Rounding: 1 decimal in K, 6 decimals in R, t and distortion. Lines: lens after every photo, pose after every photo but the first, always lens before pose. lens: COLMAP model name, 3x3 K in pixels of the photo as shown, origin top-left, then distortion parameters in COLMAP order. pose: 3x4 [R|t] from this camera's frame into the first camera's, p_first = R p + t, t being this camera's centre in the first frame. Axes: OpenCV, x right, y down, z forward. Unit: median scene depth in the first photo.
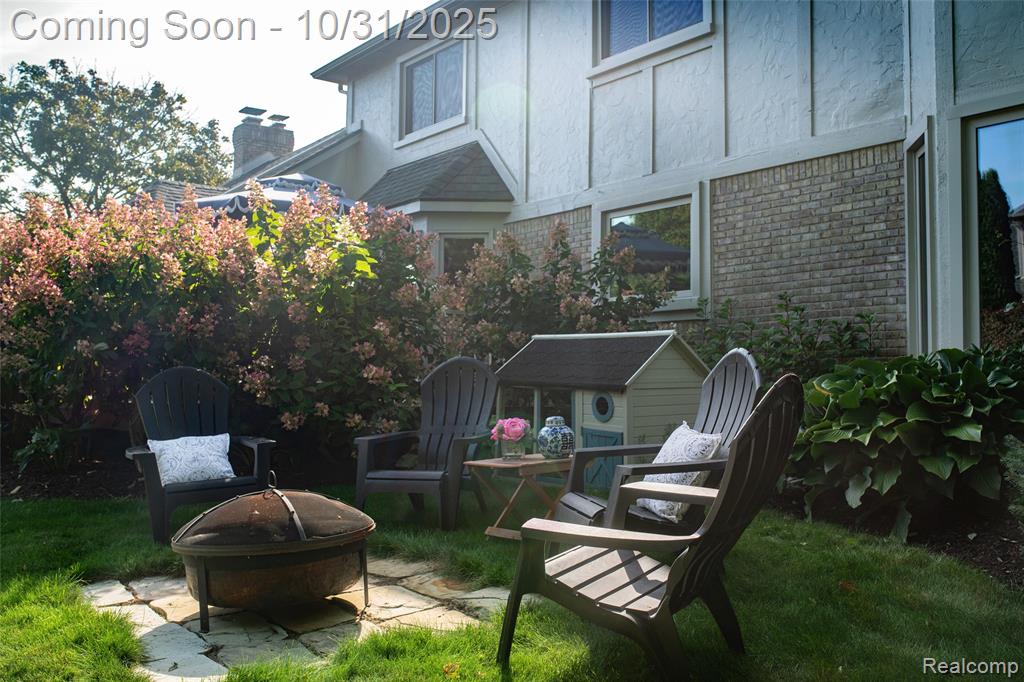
lens RADIAL K [[1028.3, 0, 531.0], [0, 1028.3, 341.0], [0, 0, 1]] dist [-0.053095, 0.054047]
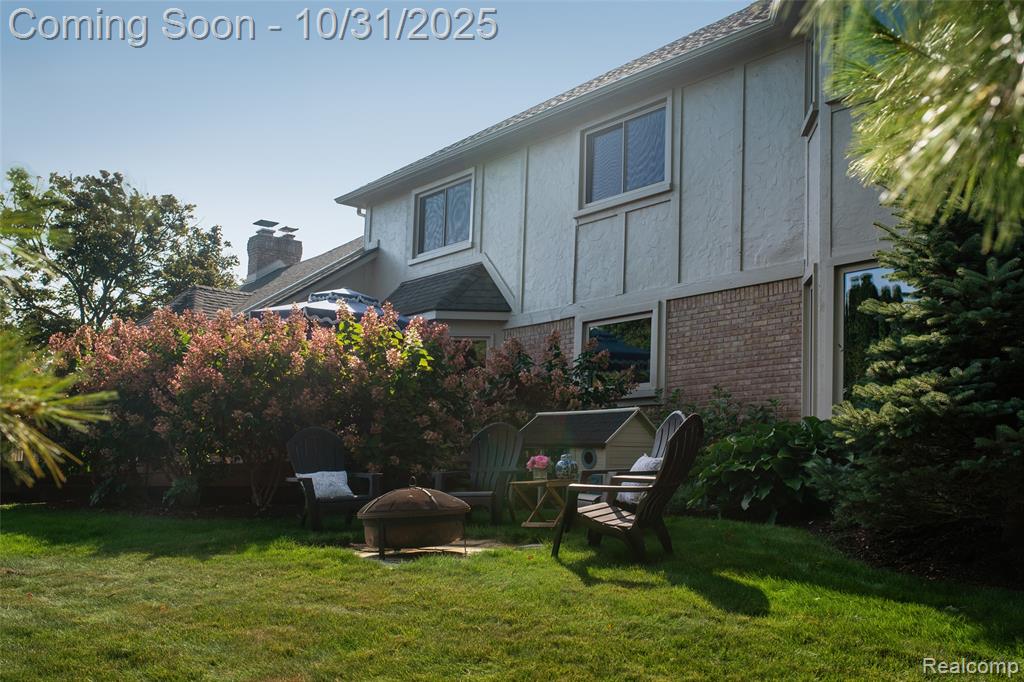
lens RADIAL K [[991.9, 0, 467.8], [0, 991.9, 499.6], [0, 0, 1]] dist [-0.000572, 0.007688]
pose [[0.999607, 0.013091, -0.024798, -0.052147], [-0.011496, 0.997921, 0.063414, 0.025579], [0.025577, -0.063104, 0.997679, -0.334022]]
